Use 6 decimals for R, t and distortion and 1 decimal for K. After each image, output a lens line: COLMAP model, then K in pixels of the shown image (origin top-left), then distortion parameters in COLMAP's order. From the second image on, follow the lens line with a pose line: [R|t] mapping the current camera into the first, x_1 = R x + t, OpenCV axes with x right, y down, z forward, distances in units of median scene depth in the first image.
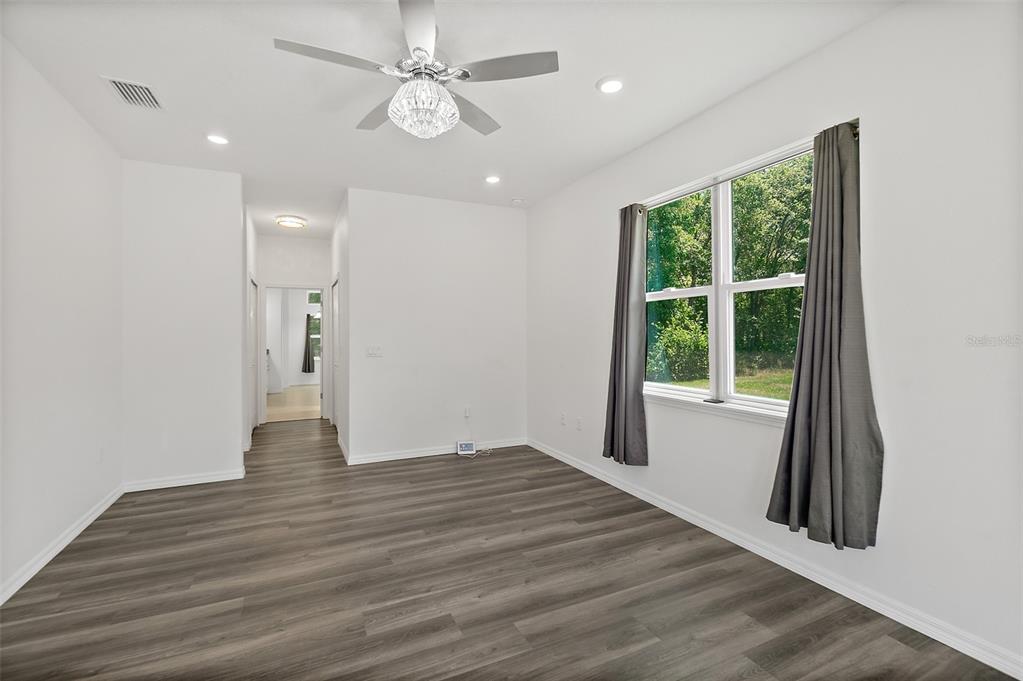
lens RADIAL K [[445.3, 0, 502.6], [0, 445.3, 331.9], [0, 0, 1]] dist [0.000717, 0.000112]
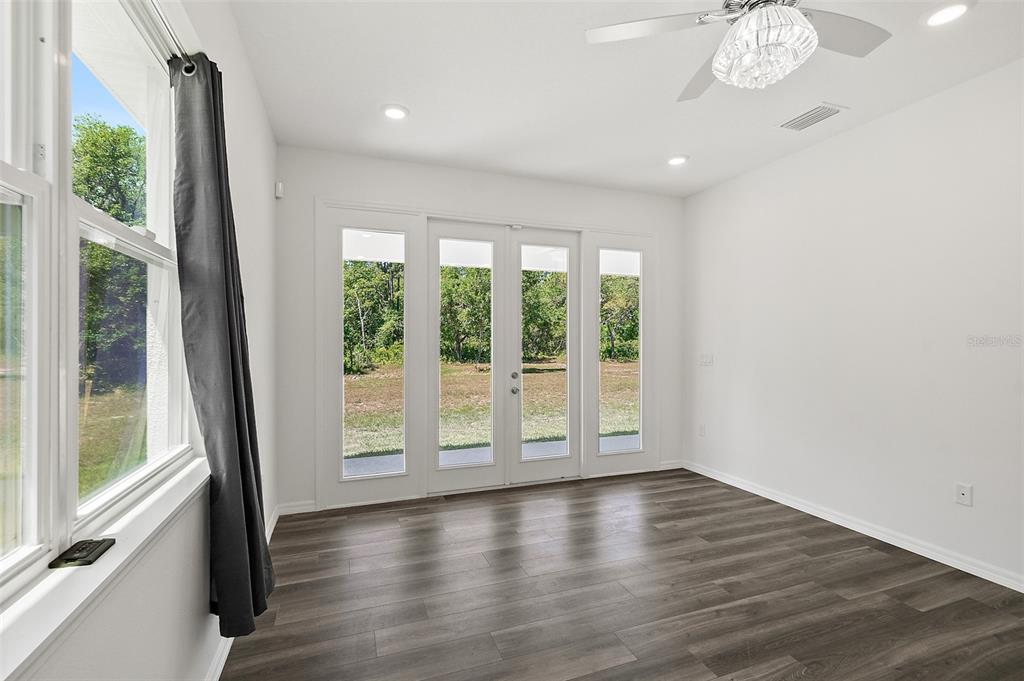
lens RADIAL K [[451.5, 0, 510.3], [0, 451.5, 341.2], [0, 0, 1]] dist [-0.000524, 0.000053]
pose [[-0.995883, -0.001914, 0.090628, 0.142567], [-0.002130, 0.999995, -0.002293, 0.005213], [-0.090623, -0.002477, -0.995882, 1.381906]]
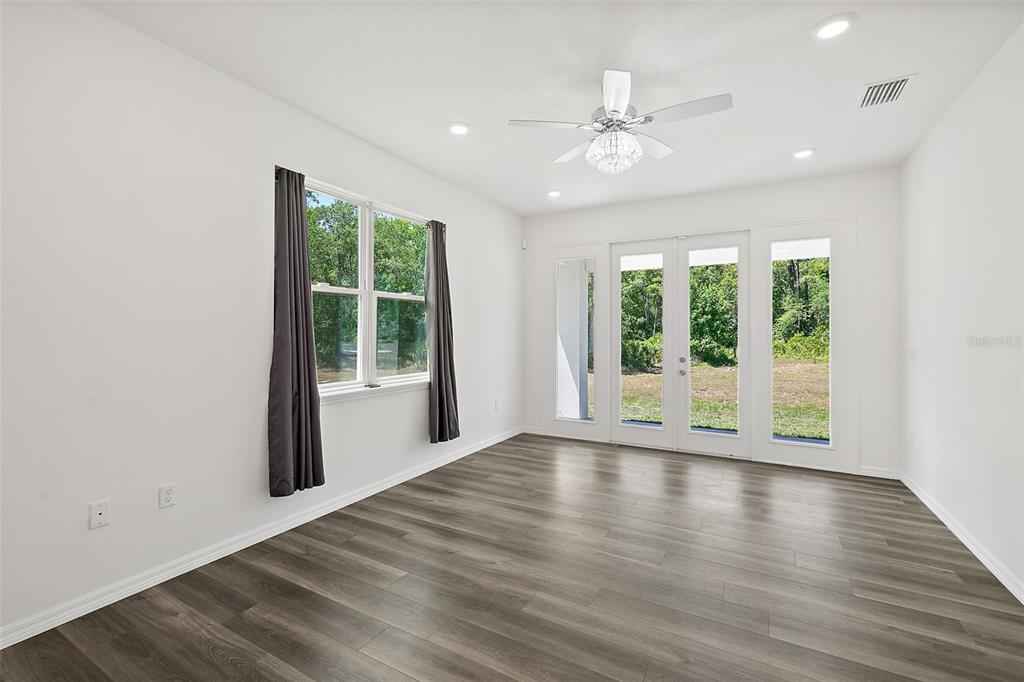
lens RADIAL K [[445.8, 0, 503.1], [0, 445.8, 332.4], [0, 0, 1]] dist [0.000717, 0.000112]
pose [[-0.572602, -0.002509, 0.819830, -0.774324], [-0.004514, 0.999990, -0.000092, 0.007766], [-0.819821, -0.003754, -0.572607, 1.498956]]
